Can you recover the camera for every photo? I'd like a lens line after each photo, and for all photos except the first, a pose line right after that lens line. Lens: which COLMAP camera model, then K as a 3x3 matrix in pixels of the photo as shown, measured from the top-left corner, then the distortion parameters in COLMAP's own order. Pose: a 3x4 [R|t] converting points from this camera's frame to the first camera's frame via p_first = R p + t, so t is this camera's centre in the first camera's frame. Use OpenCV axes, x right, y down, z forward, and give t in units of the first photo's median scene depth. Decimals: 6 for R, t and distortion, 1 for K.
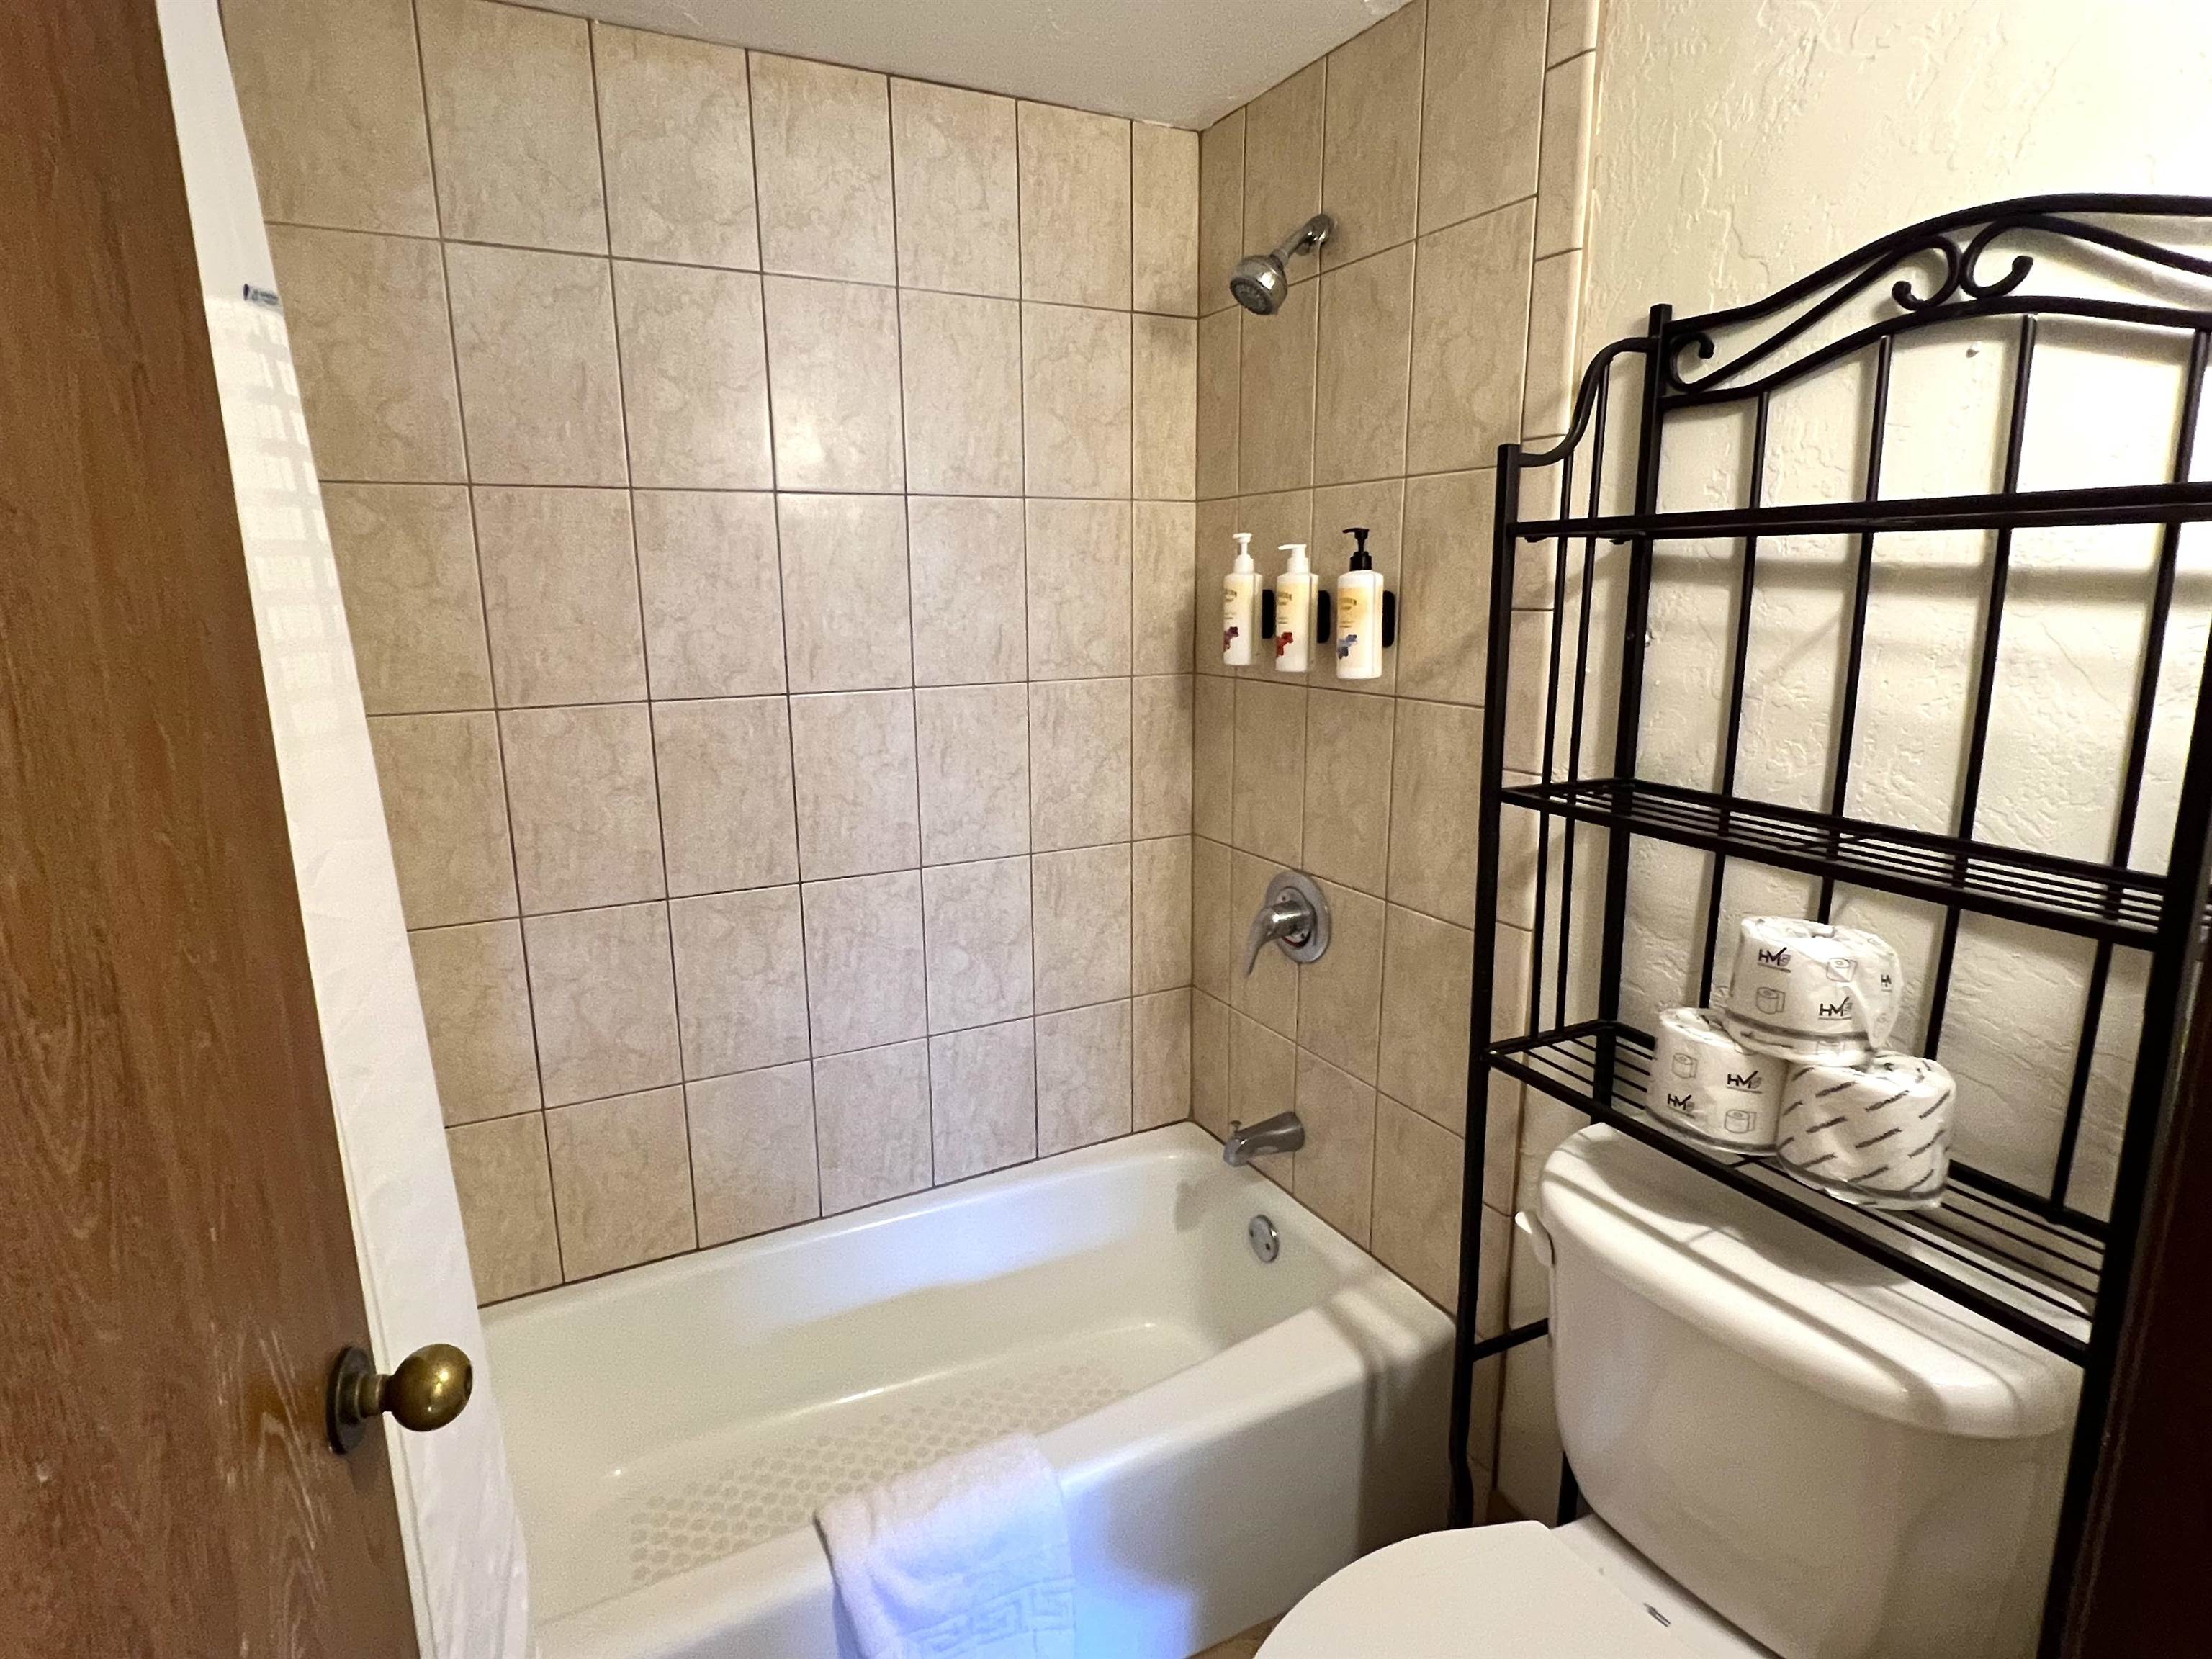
lens RADIAL K [[1168.7, 0, 1106.0], [0, 1168.7, 829.5], [0, 0, 1]] dist [-0.002415, -0.000518]
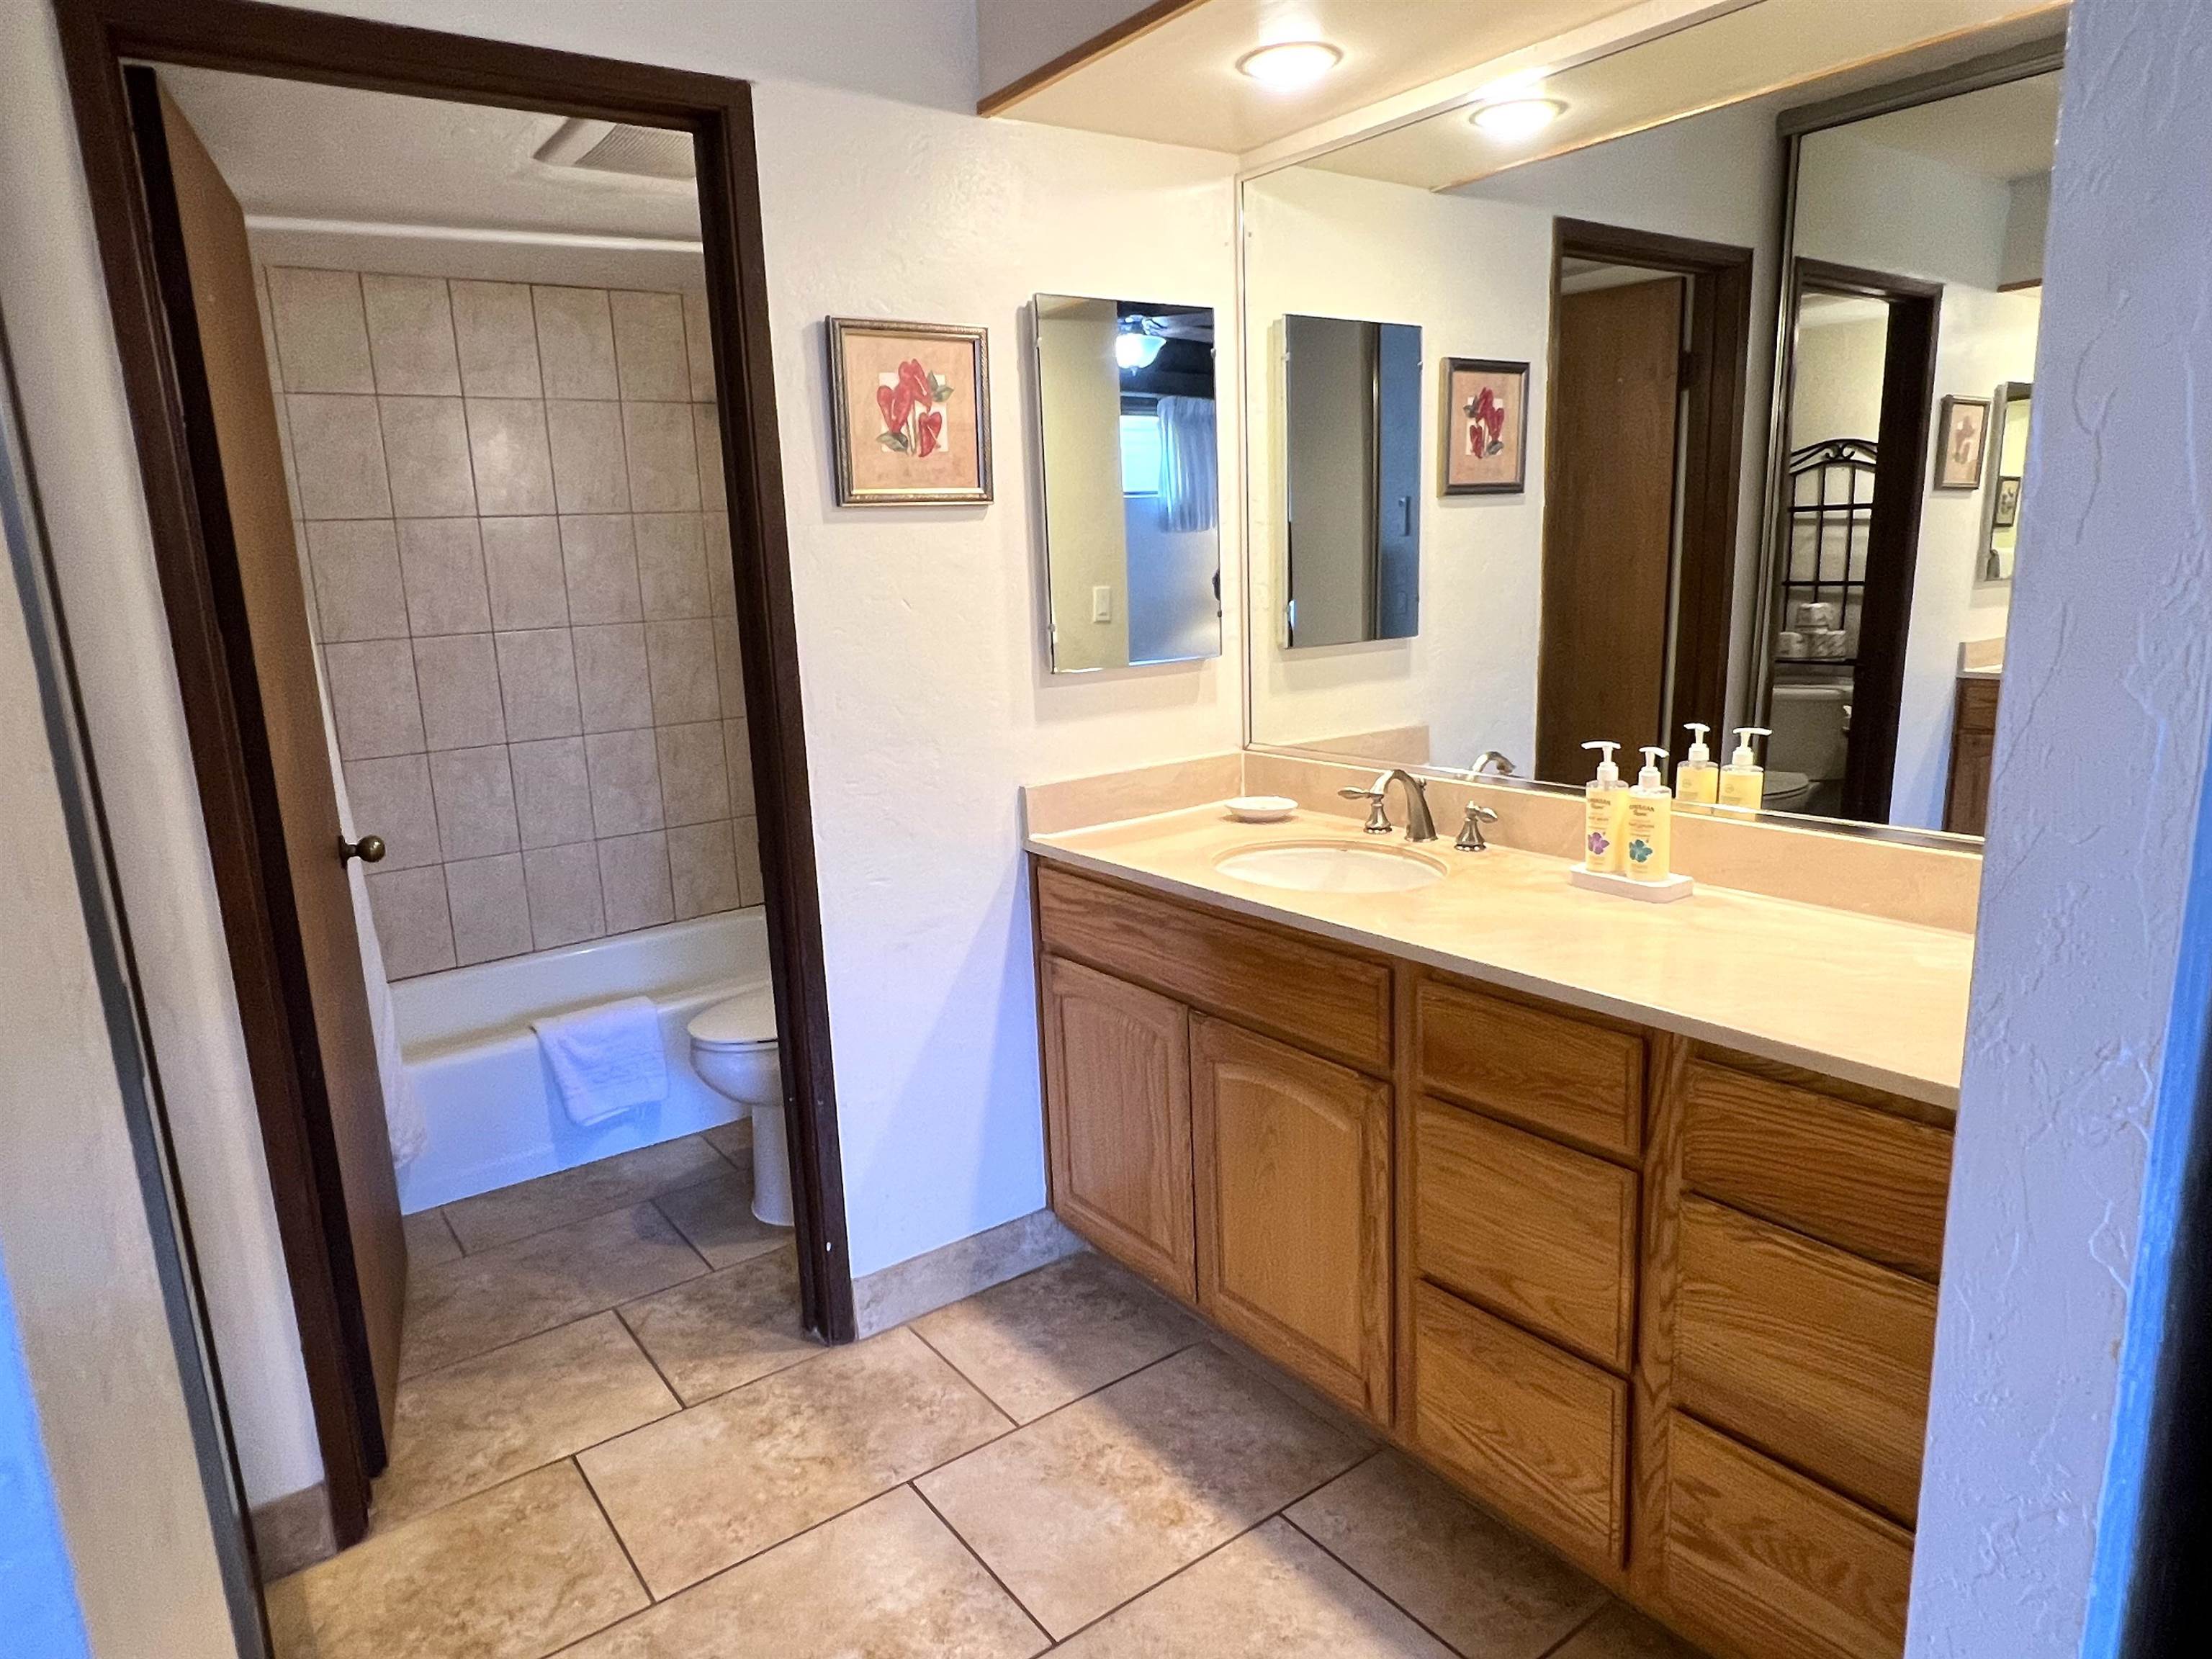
lens RADIAL K [[1370.9, 0, 1095.2], [0, 1370.9, 834.5], [0, 0, 1]] dist [0.000444, -0.000181]
pose [[0.989330, -0.061180, 0.132224, 0.321642], [0.062215, 0.998056, -0.003707, 0.245007], [-0.131740, 0.011894, 0.991213, -1.121297]]
